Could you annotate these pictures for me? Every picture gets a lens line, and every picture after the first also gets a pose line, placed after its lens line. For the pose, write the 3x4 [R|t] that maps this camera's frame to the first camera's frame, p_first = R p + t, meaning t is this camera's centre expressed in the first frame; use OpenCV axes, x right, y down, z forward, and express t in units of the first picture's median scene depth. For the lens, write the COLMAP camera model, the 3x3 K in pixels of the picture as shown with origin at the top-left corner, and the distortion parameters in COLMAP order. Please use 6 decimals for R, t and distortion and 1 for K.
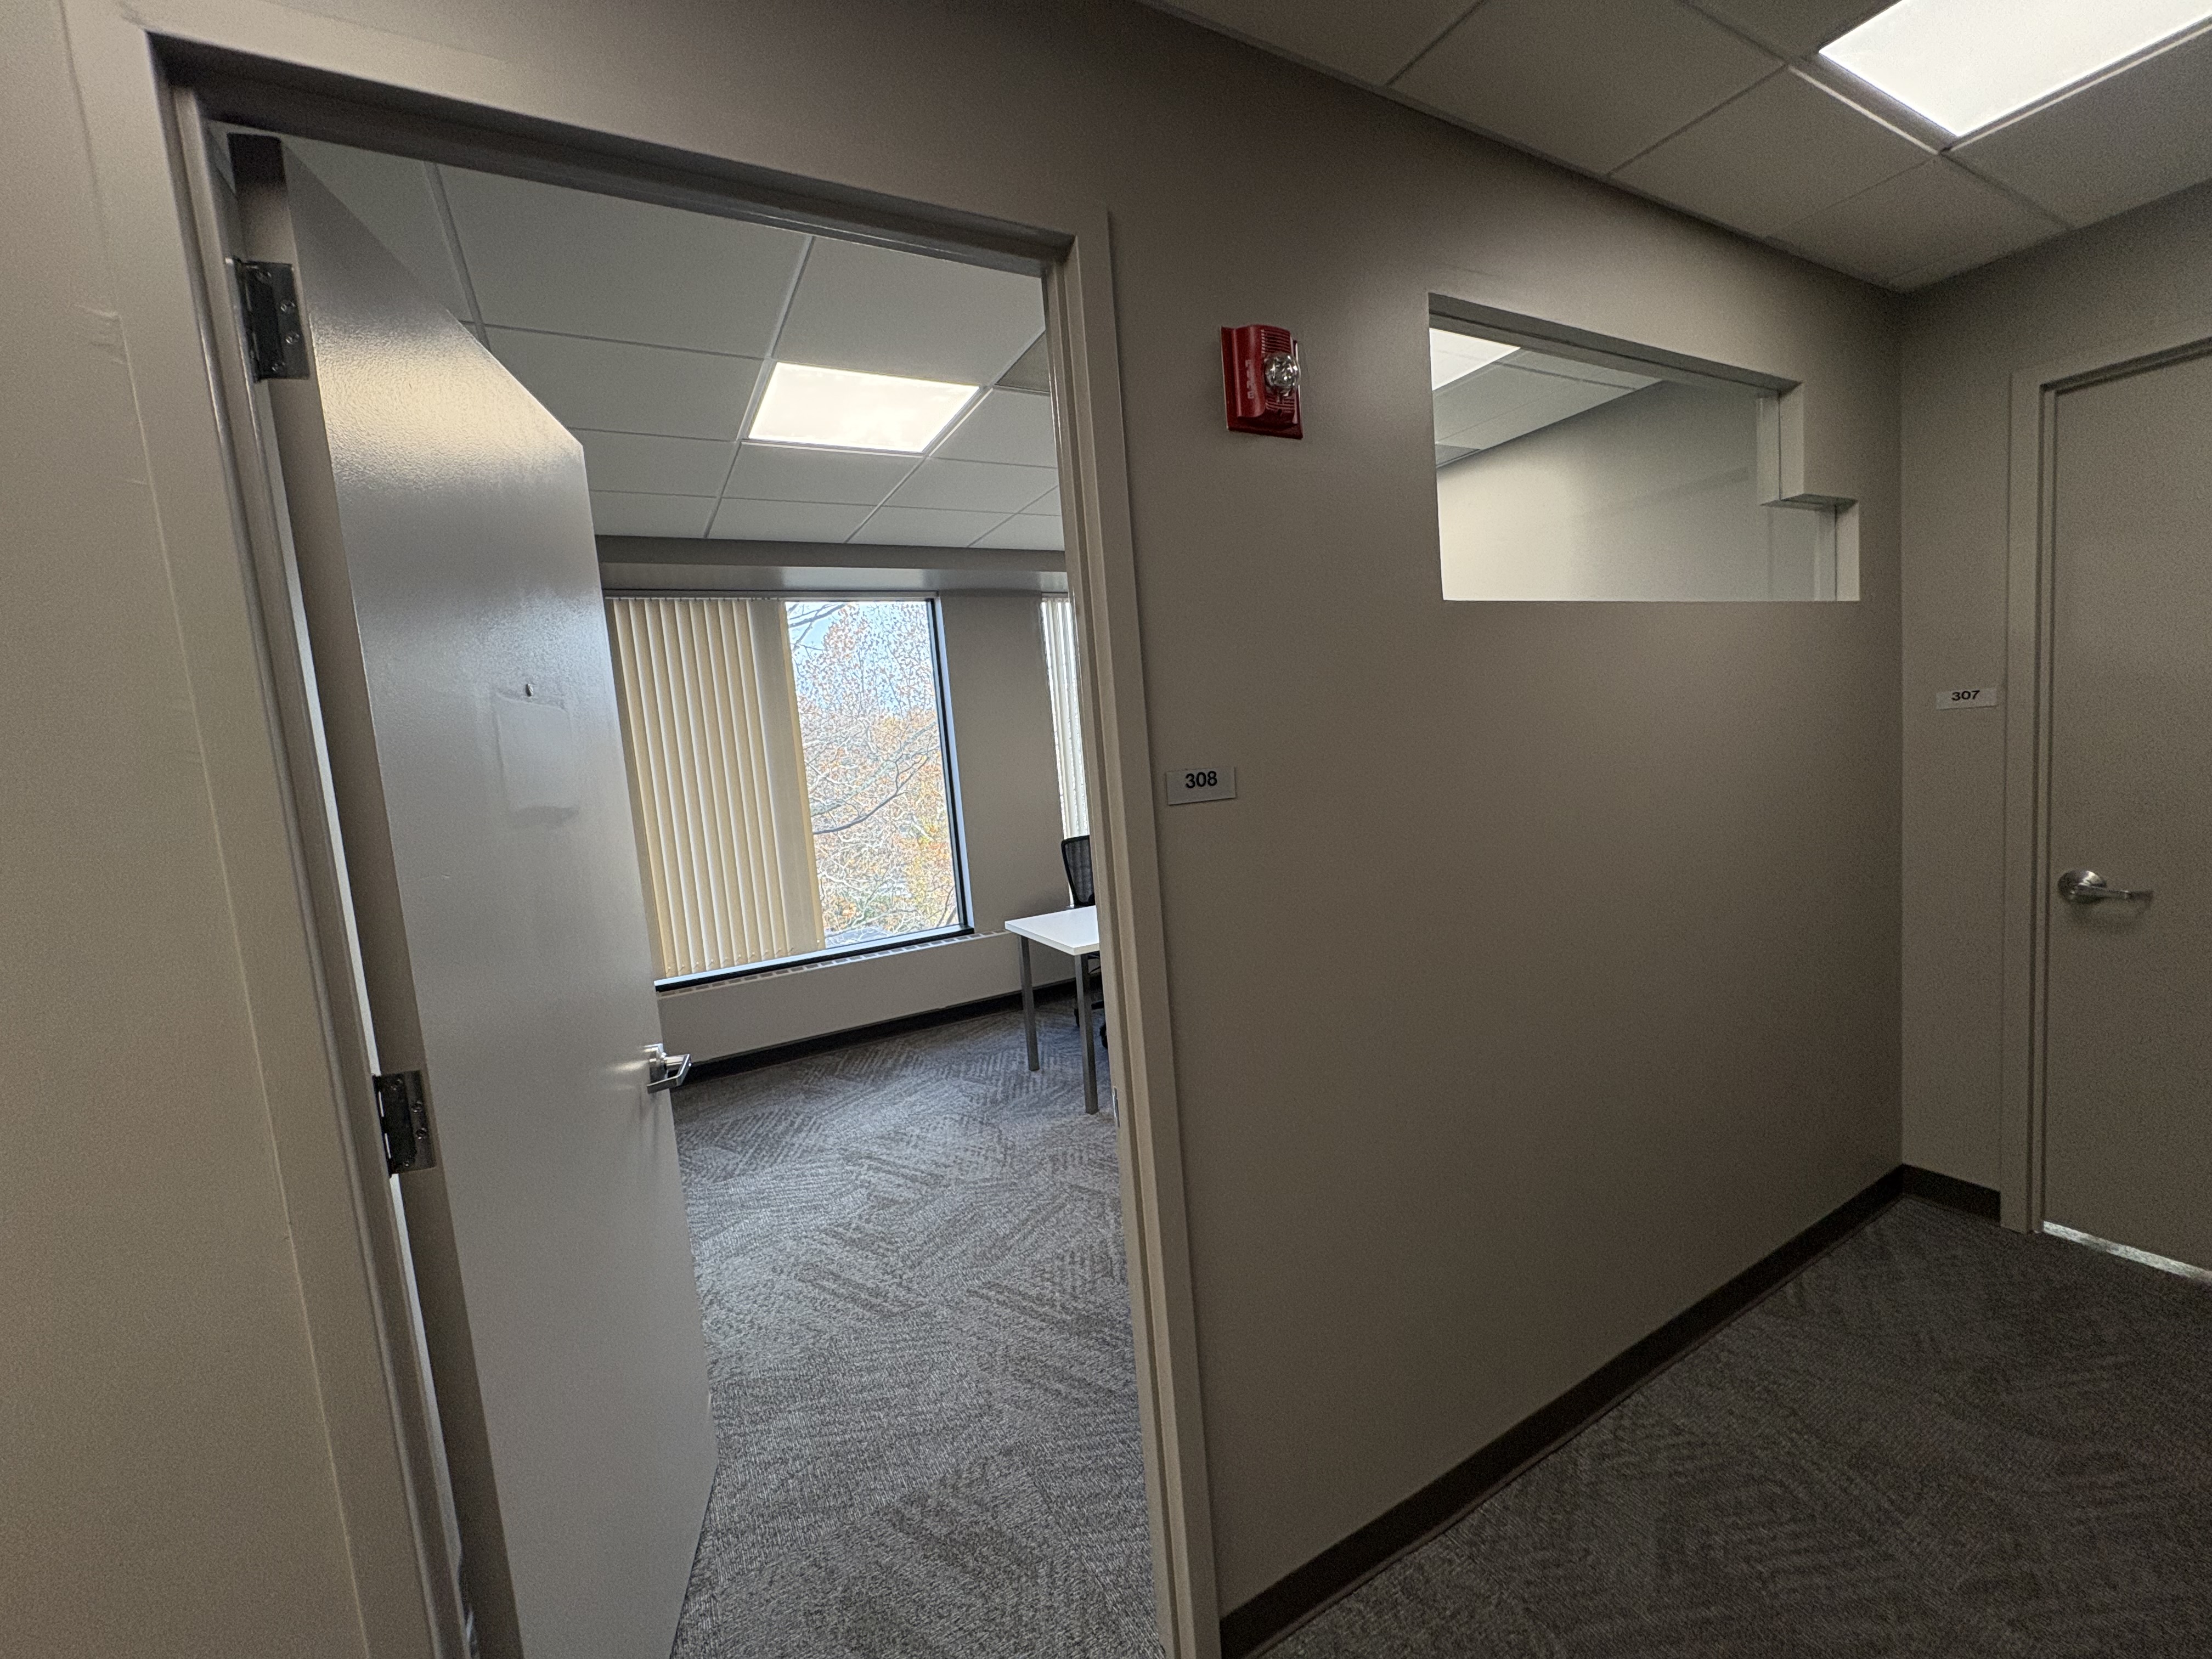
lens RADIAL K [[886.7, 0, 1106.0], [0, 886.7, 829.5], [0, 0, 1]] dist [0.001037, 0.000125]
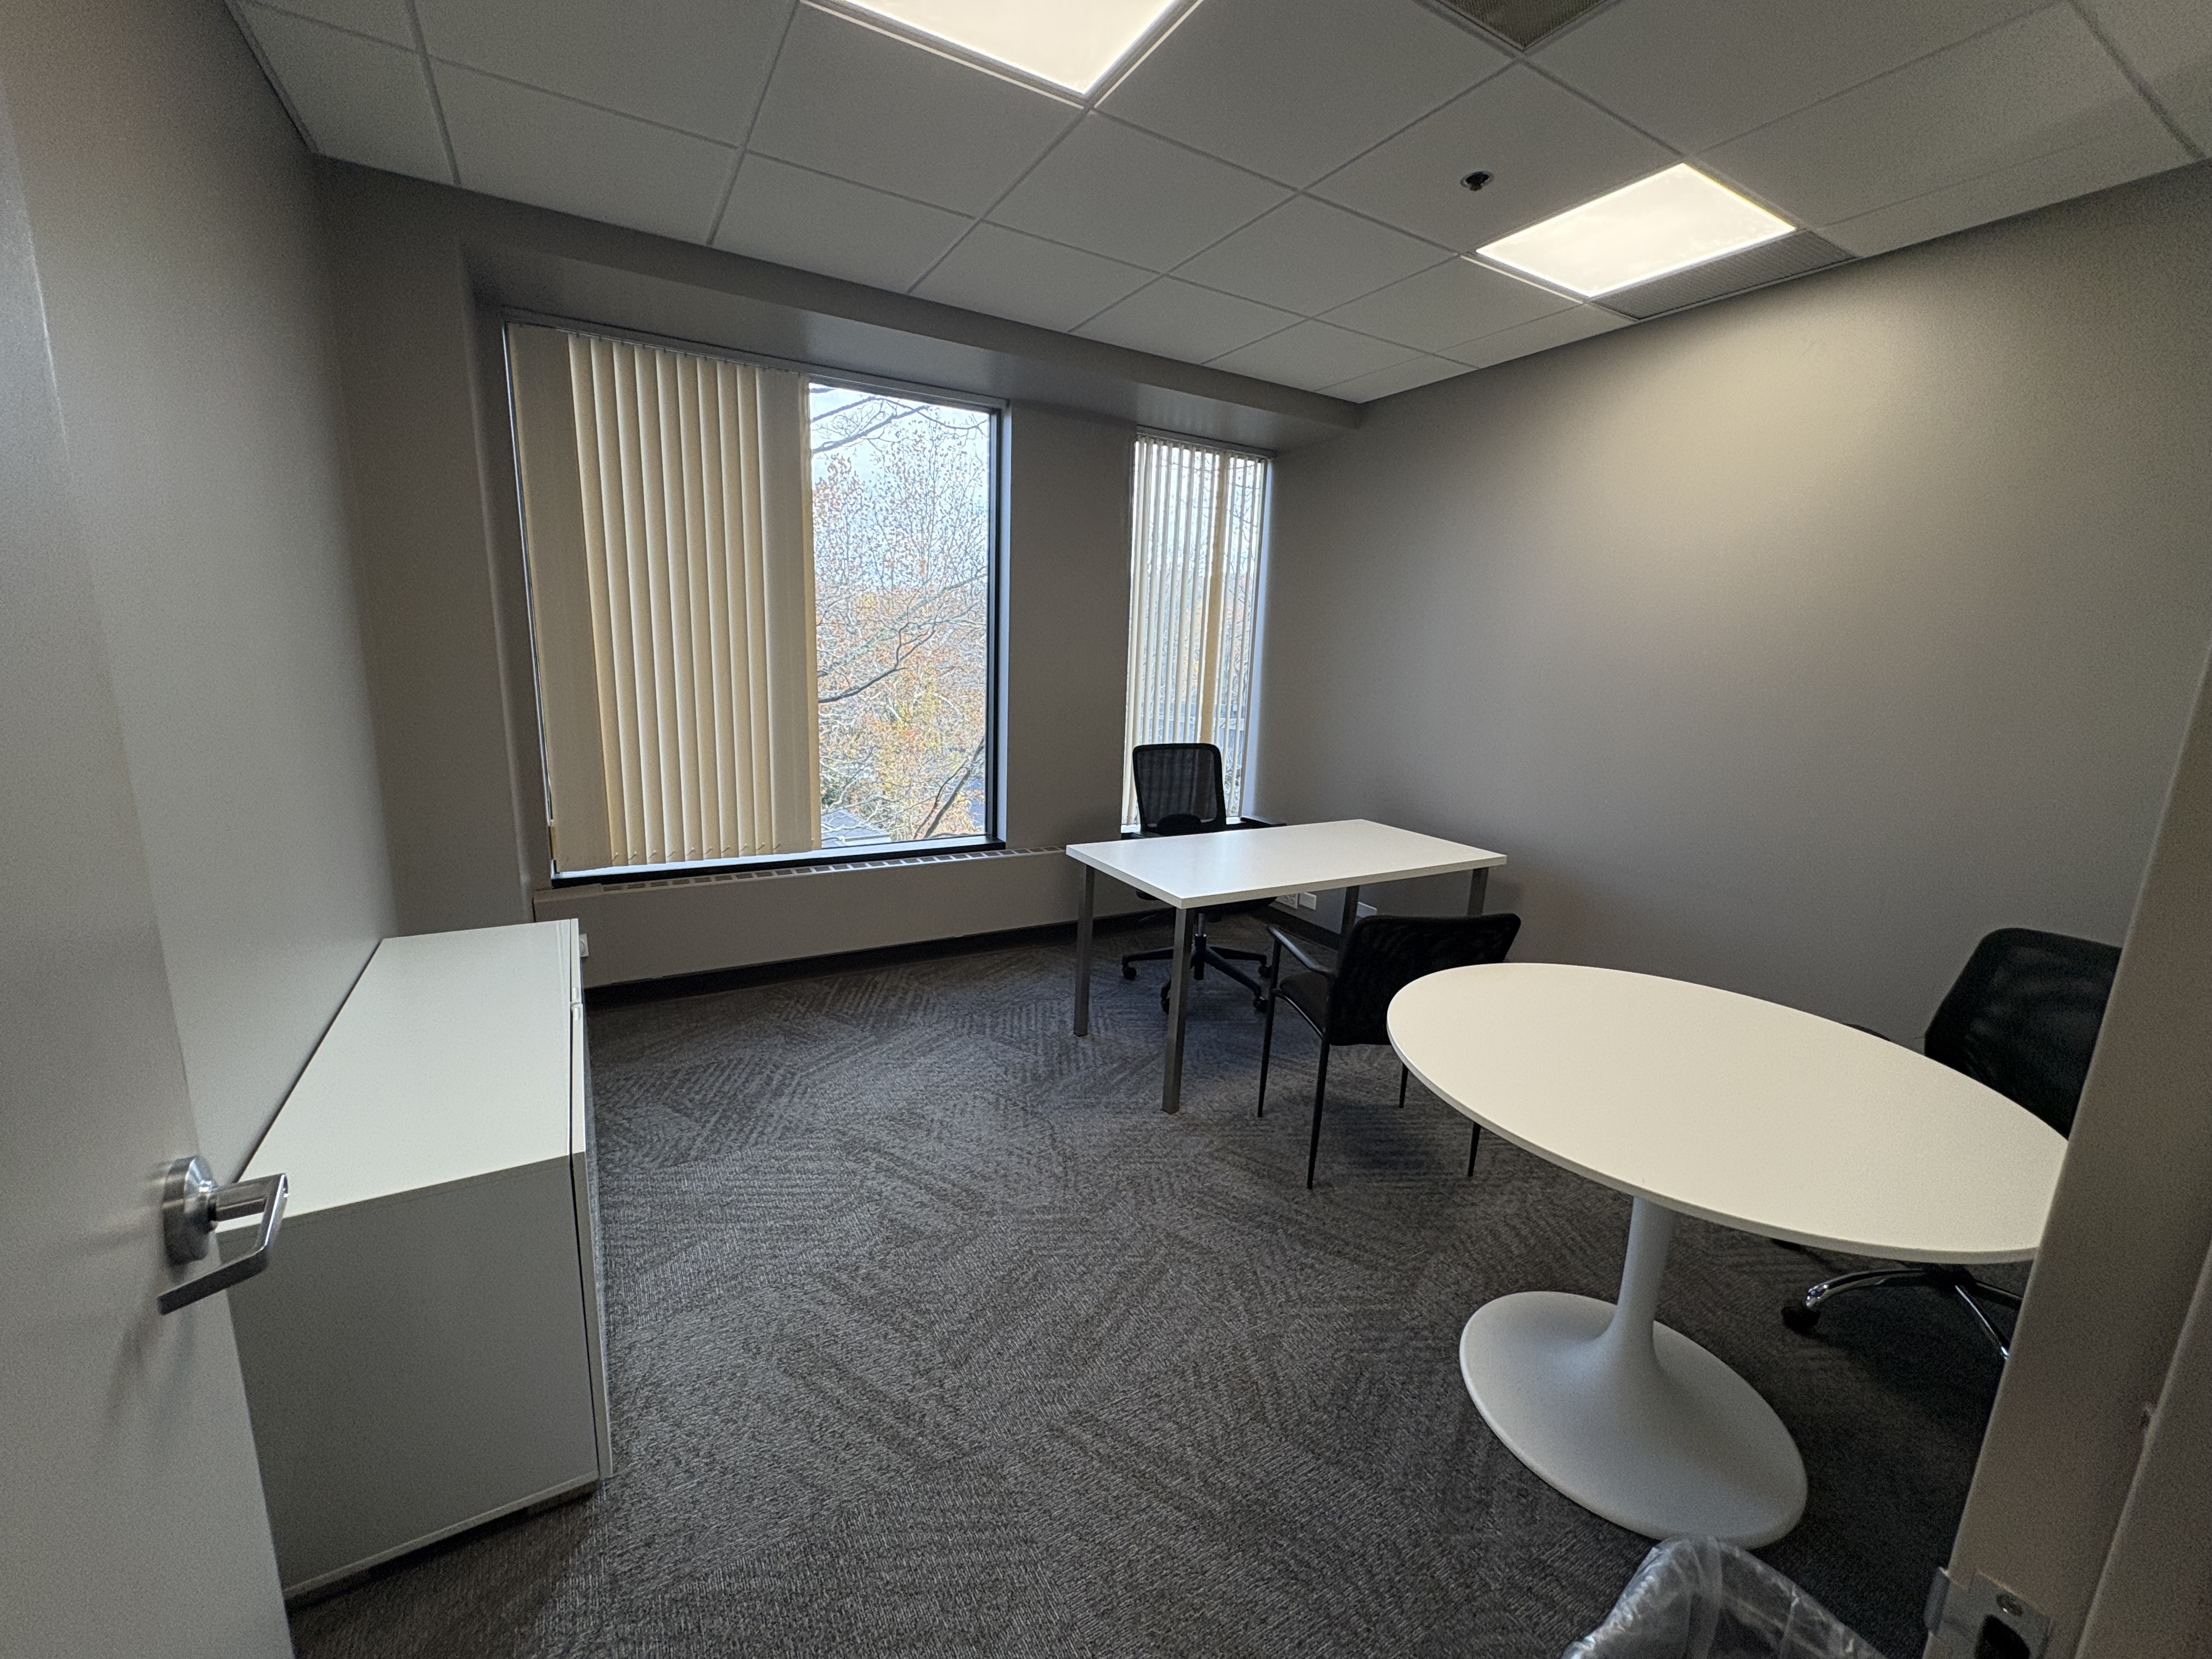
lens RADIAL K [[886.7, 0, 1106.0], [0, 886.7, 829.5], [0, 0, 1]] dist [0.001037, 0.000125]
pose [[0.992439, 0.113644, 0.046365, -0.133201], [-0.117844, 0.987875, 0.101074, 0.010232], [-0.034316, -0.105773, 0.993798, 0.271858]]
